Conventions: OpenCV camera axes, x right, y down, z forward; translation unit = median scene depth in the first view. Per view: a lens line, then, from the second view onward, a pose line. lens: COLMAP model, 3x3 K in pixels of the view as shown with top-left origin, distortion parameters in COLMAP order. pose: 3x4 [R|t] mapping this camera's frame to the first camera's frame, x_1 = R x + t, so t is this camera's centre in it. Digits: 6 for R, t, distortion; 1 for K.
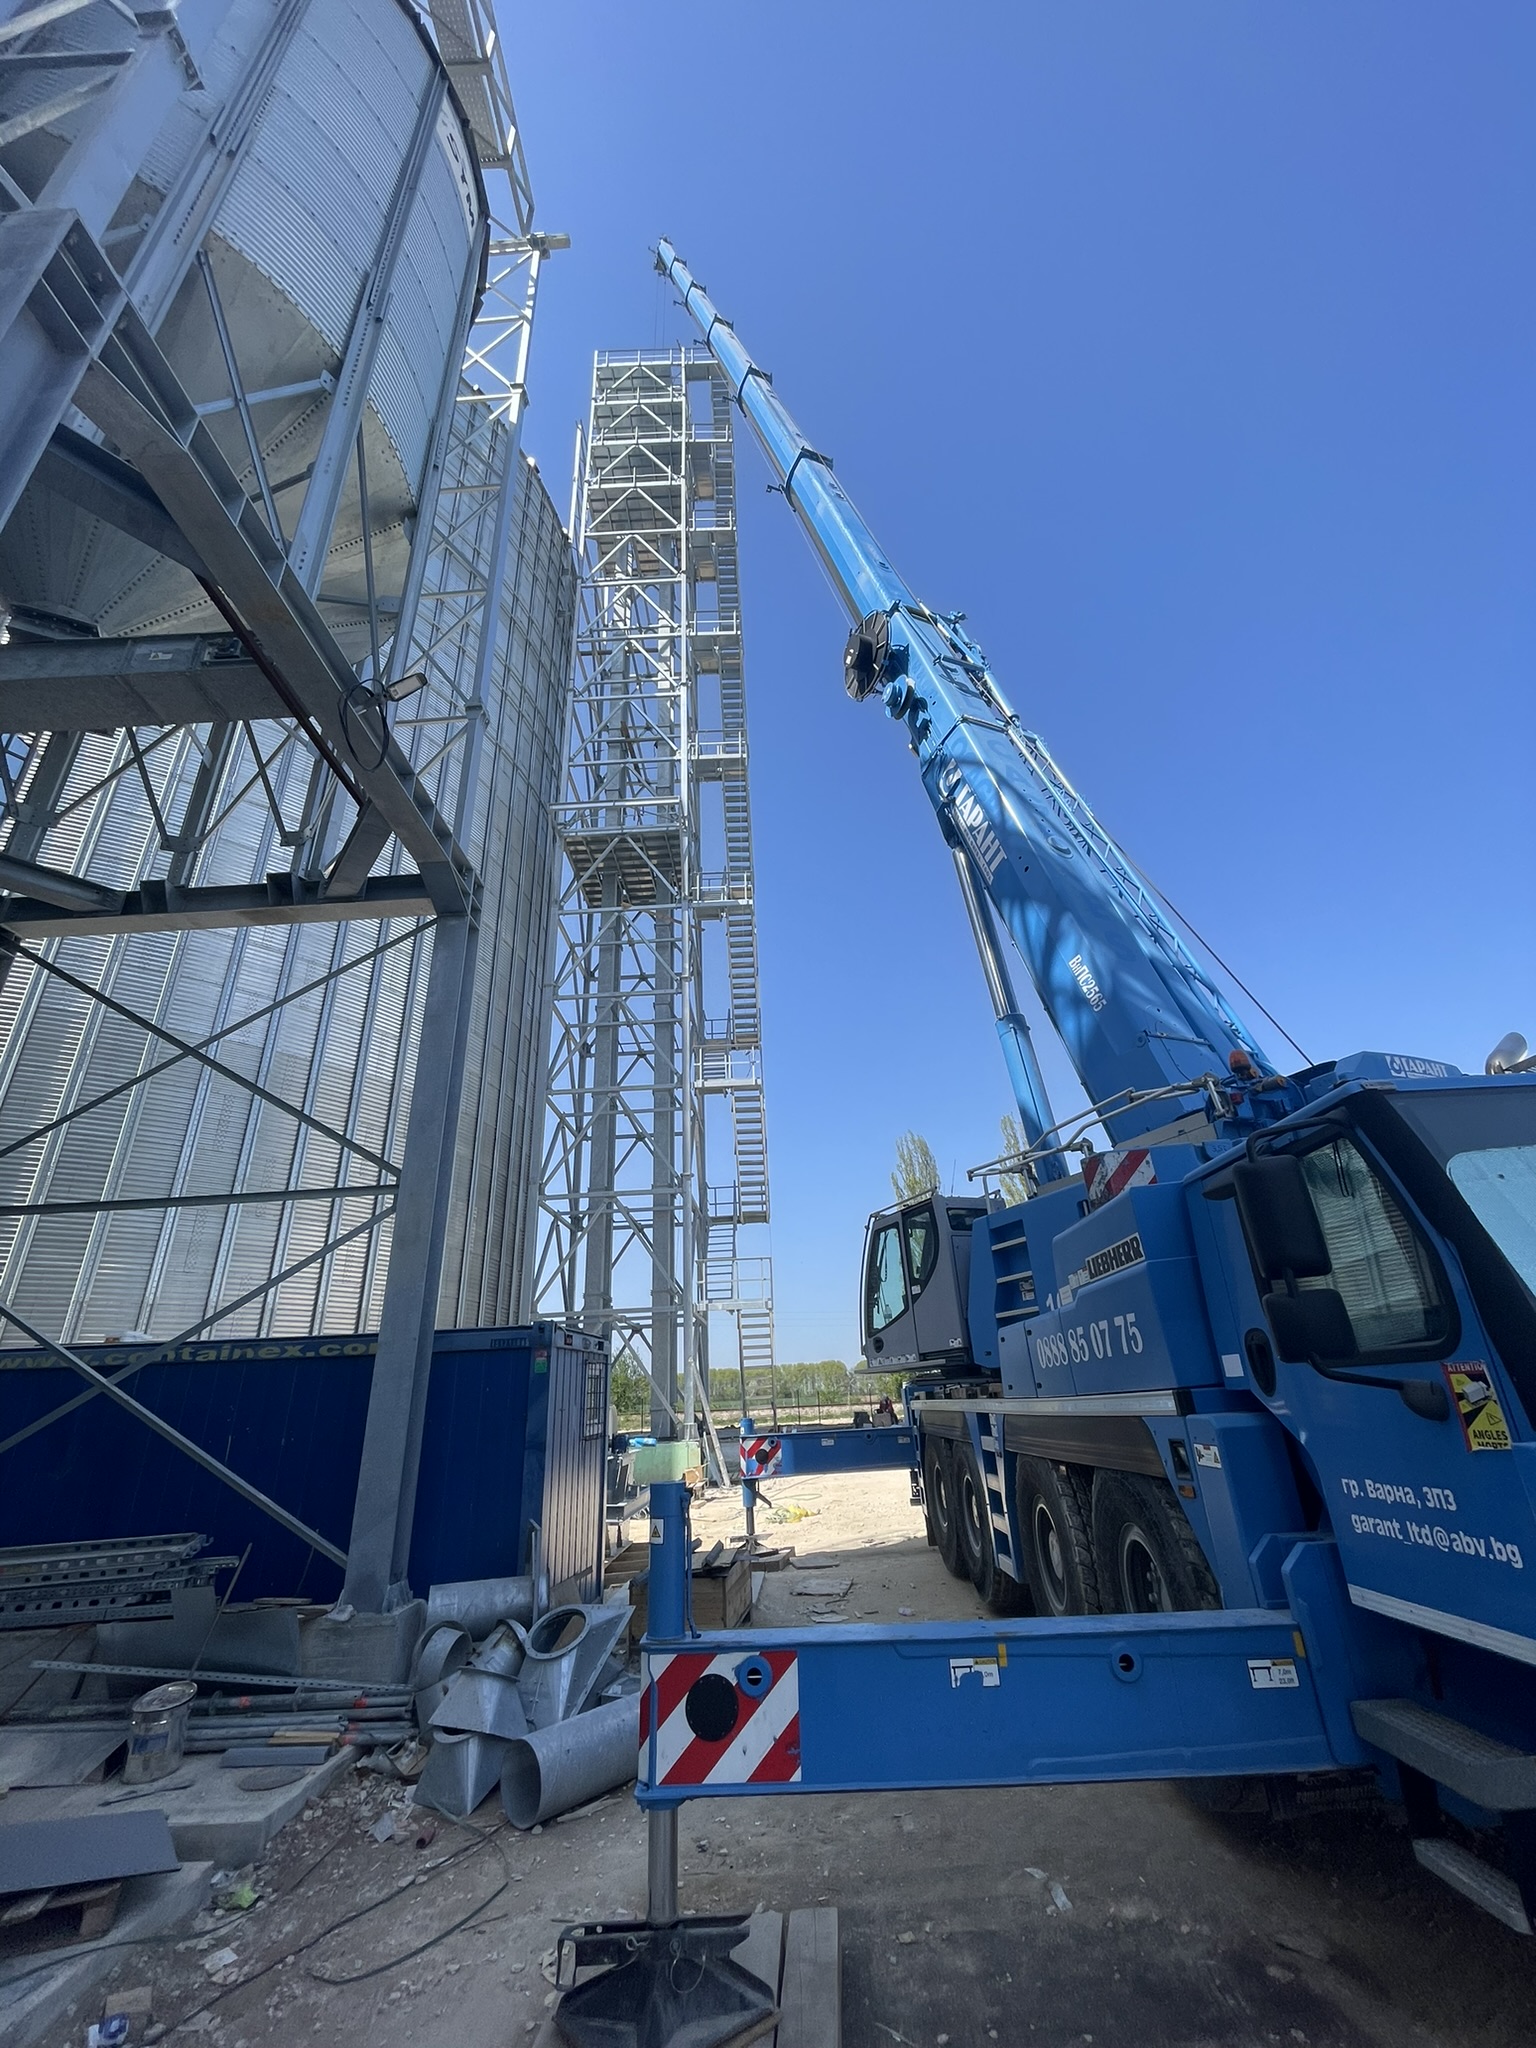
lens RADIAL K [[824.3, 0, 762.5], [0, 824.3, 1047.3], [0, 0, 1]] dist [0.000479, -0.000142]
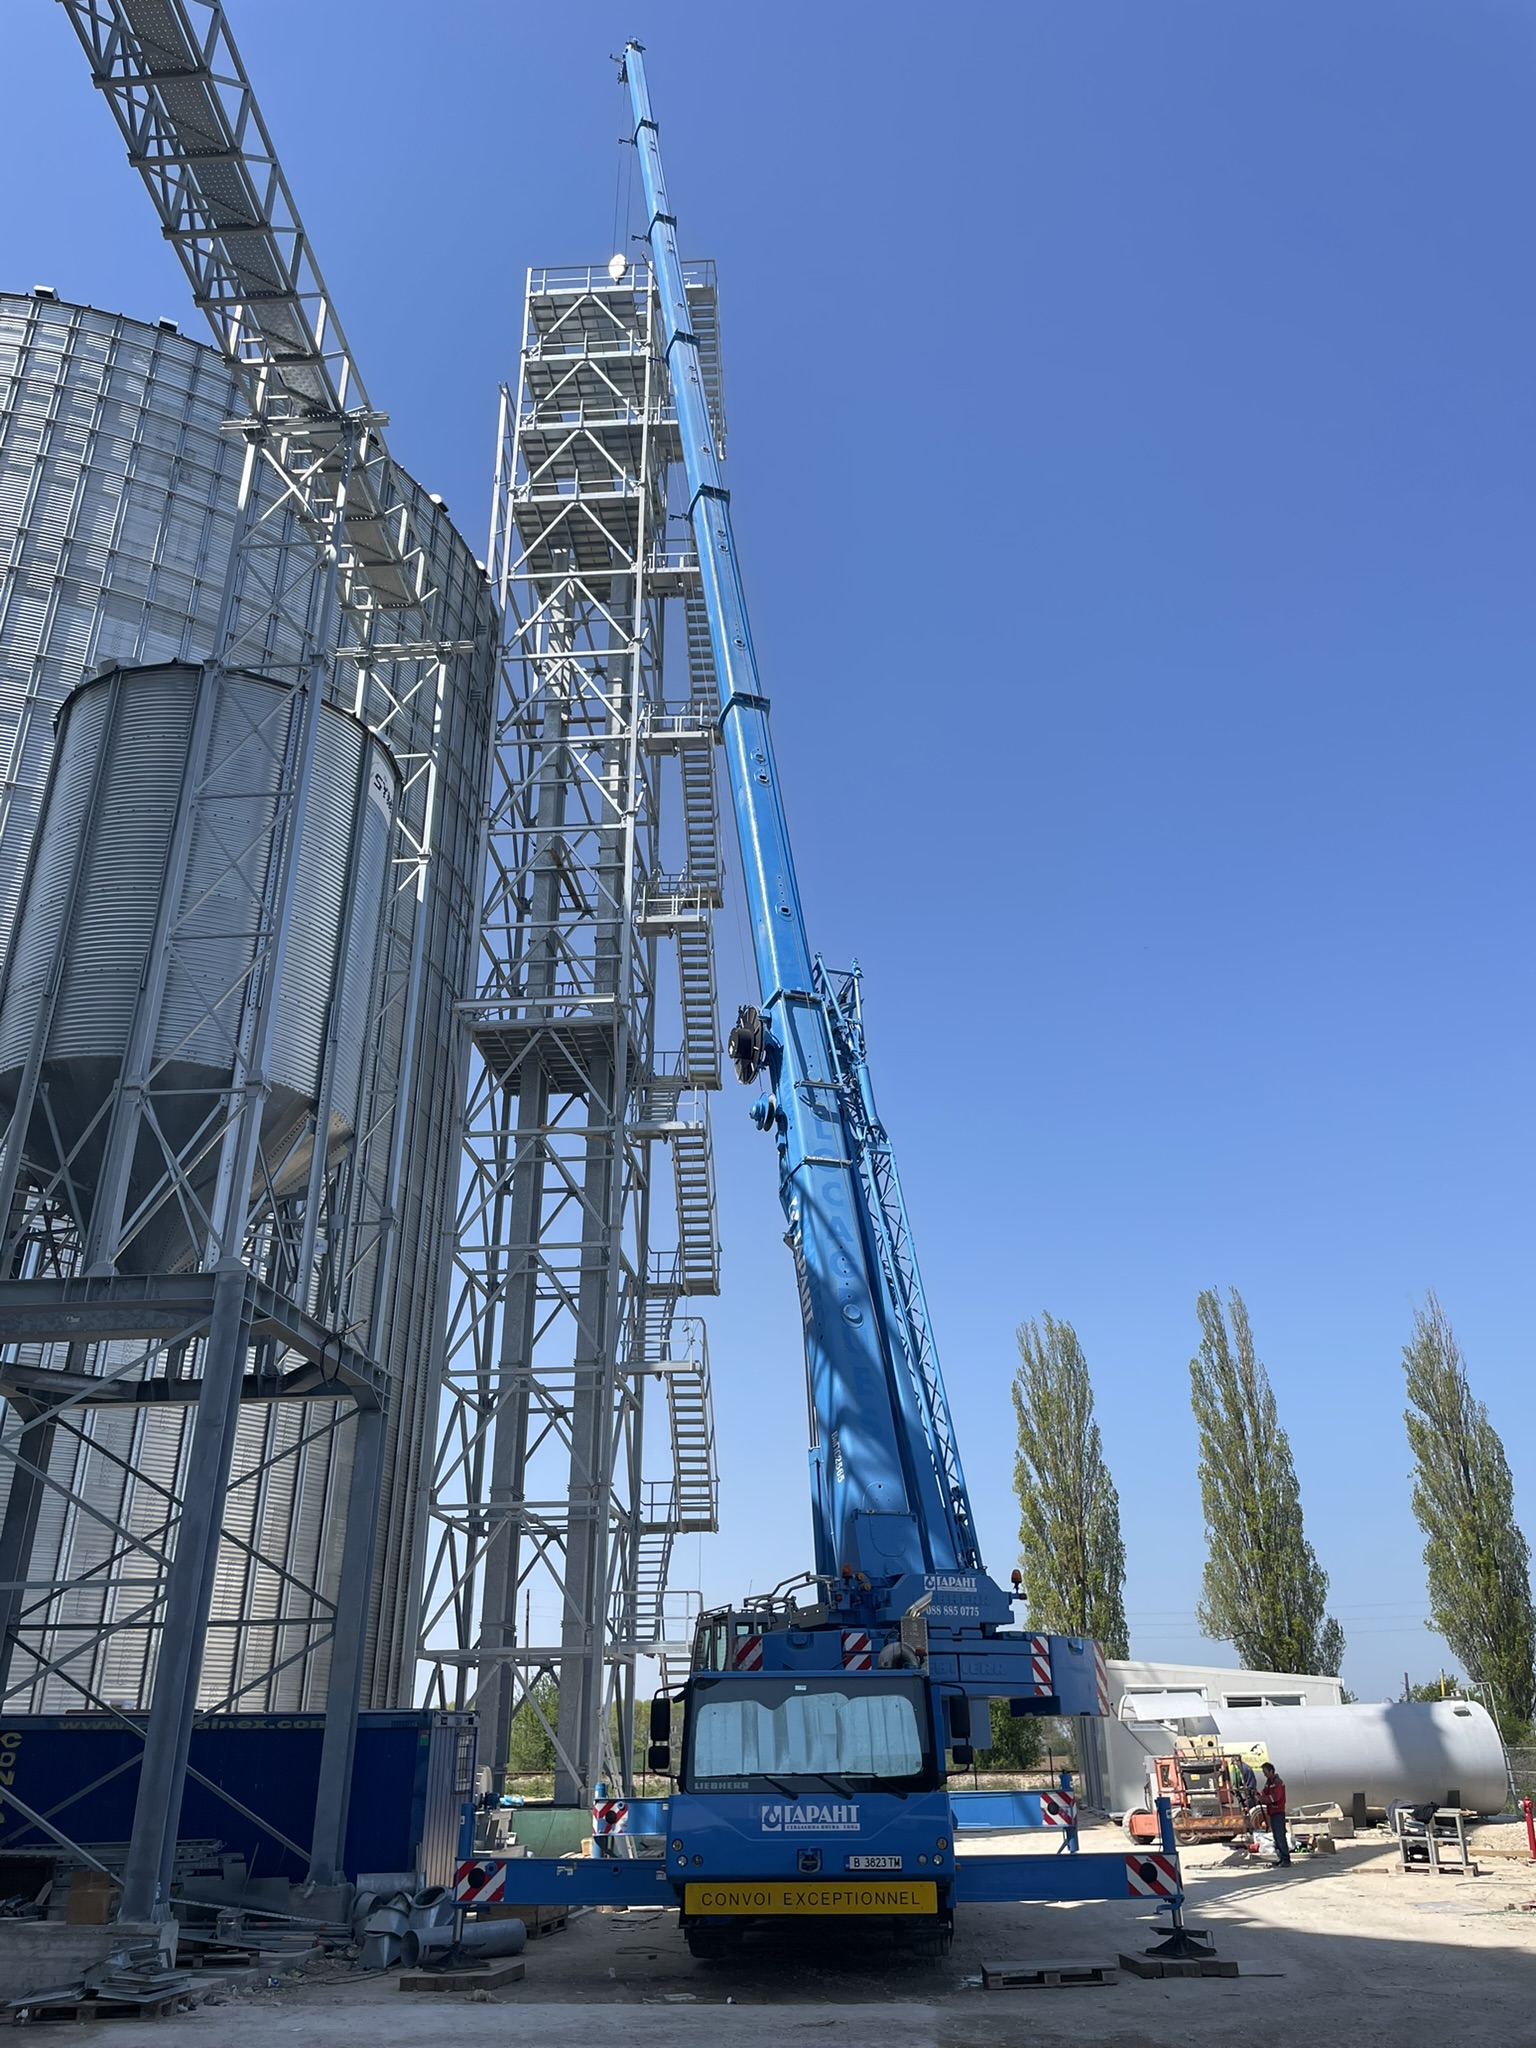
lens RADIAL K [[1539.7, 0, 754.0], [0, 1539.7, 1047.2], [0, 0, 1]] dist [0.094446, -0.122120]
pose [[0.997784, 0.012272, -0.065389, 0.149584], [-0.013616, 0.999704, -0.020143, -0.247149], [0.065123, 0.020989, 0.997657, -0.546367]]
